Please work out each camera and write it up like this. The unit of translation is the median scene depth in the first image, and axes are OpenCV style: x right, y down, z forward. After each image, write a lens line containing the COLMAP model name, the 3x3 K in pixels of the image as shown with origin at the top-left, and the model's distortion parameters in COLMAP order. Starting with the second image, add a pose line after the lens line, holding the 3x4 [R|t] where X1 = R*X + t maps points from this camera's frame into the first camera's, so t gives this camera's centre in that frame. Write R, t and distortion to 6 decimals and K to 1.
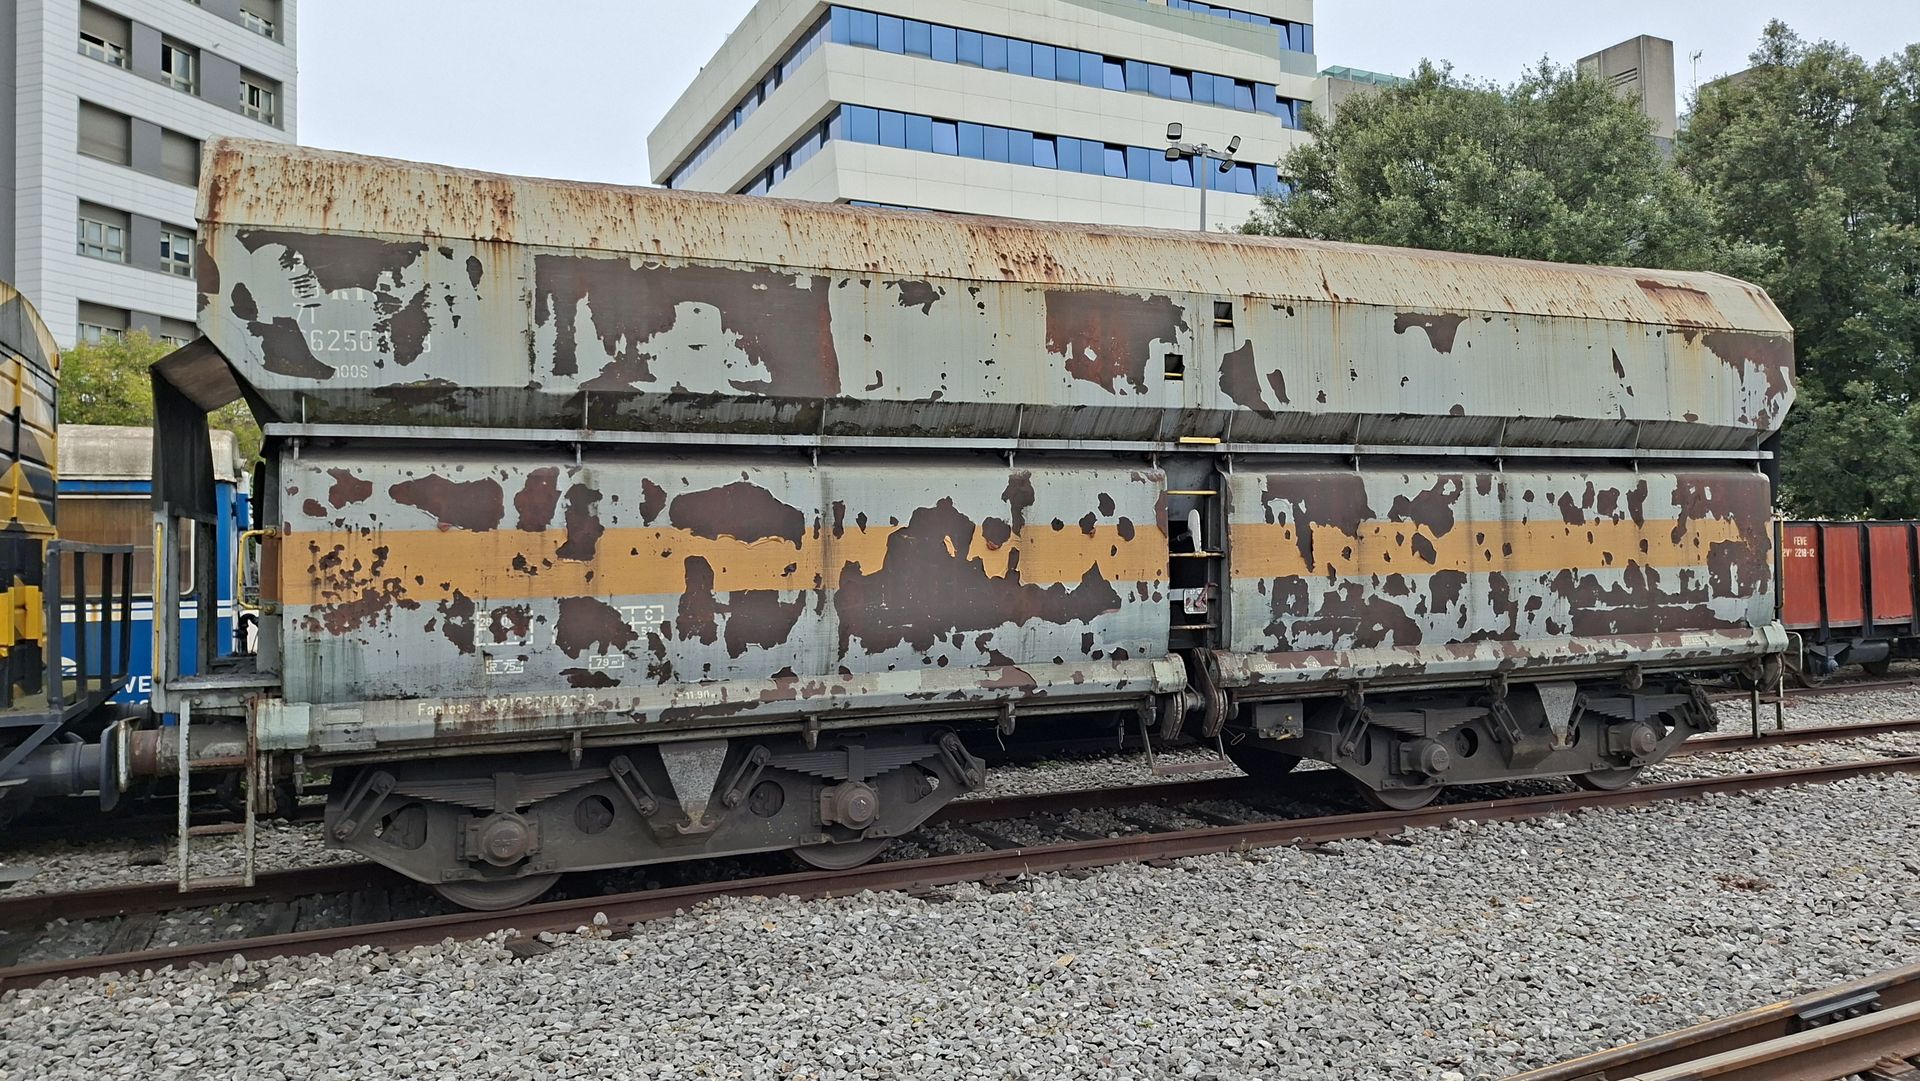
lens RADIAL K [[1329.0, 0, 960.0], [0, 1329.0, 540.5], [0, 0, 1]] dist [0.006124, 0.003556]
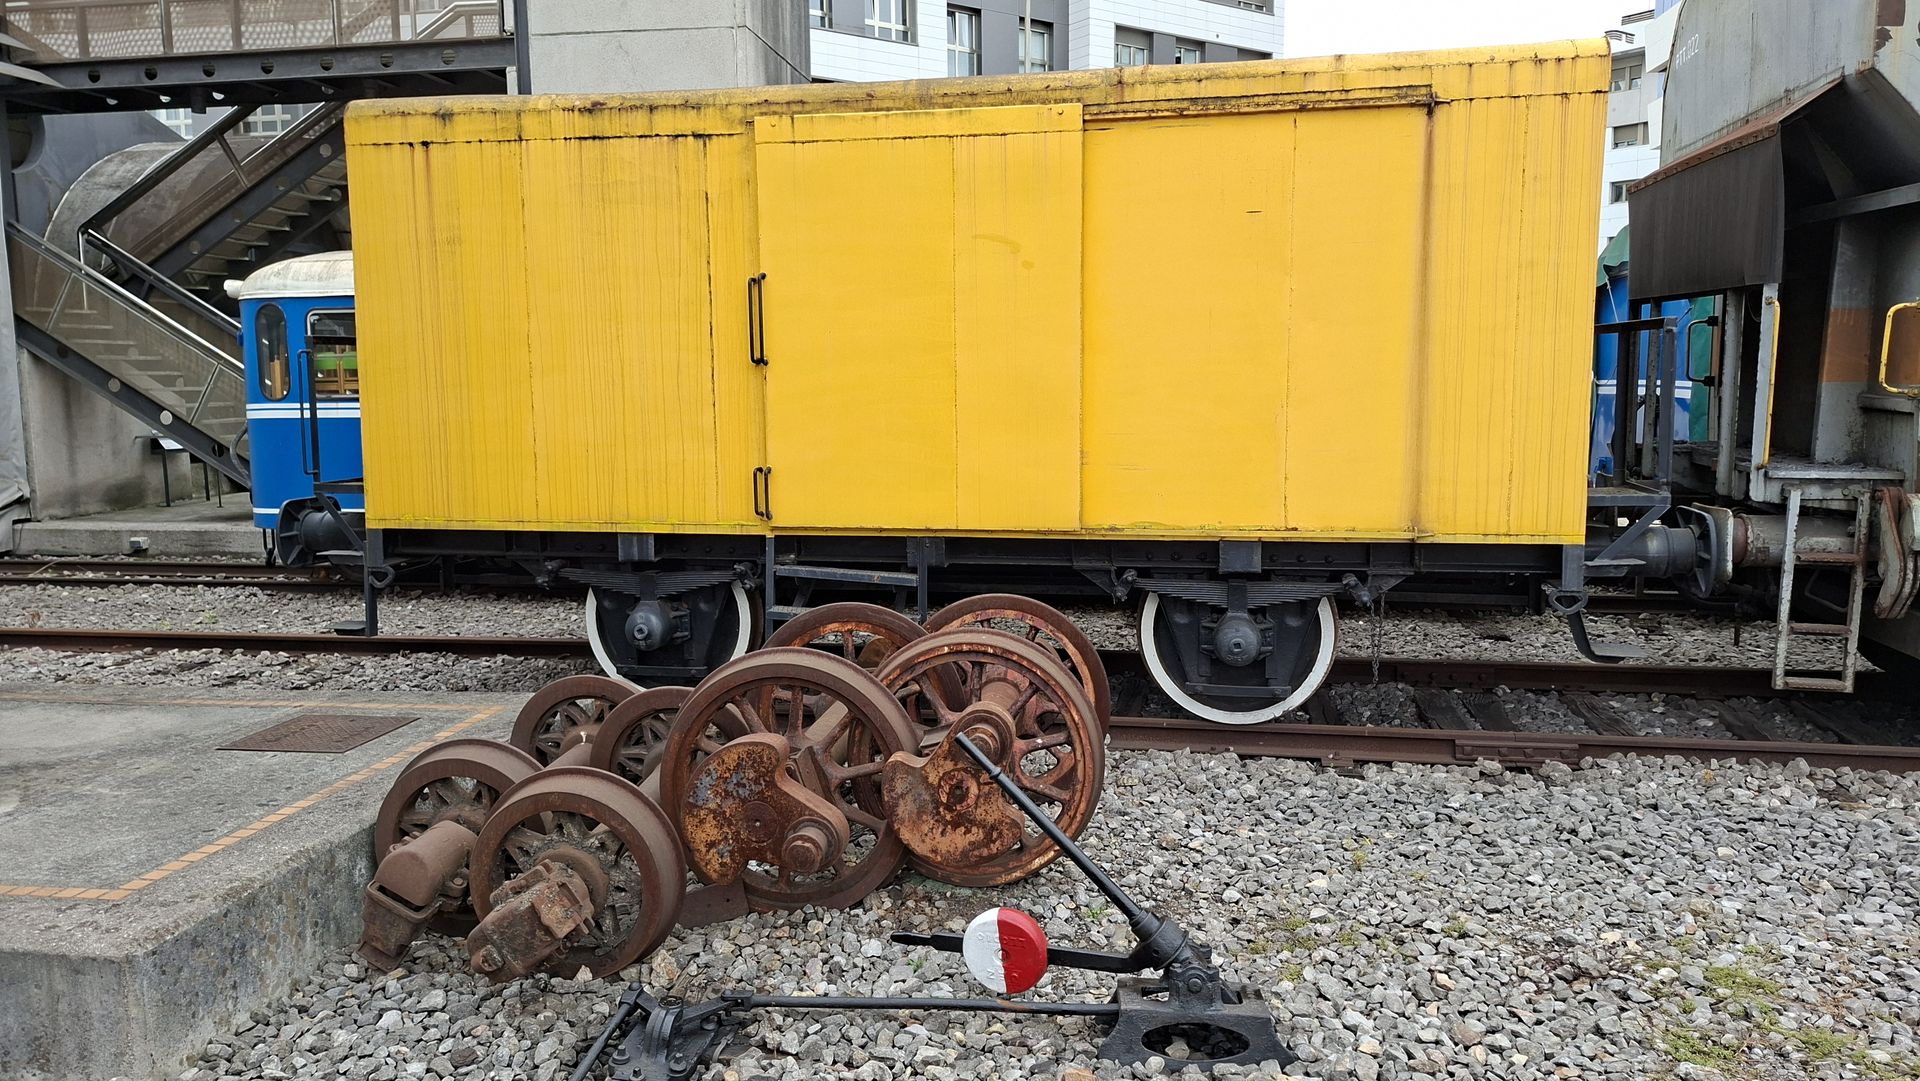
lens RADIAL K [[1329.0, 0, 960.0], [0, 1329.0, 540.5], [0, 0, 1]] dist [0.006124, 0.003556]
pose [[0.808435, 0.077828, -0.583417, -0.503867], [0.012524, 0.988720, 0.149250, 0.008429], [0.588452, -0.127966, 0.798341, -0.093532]]
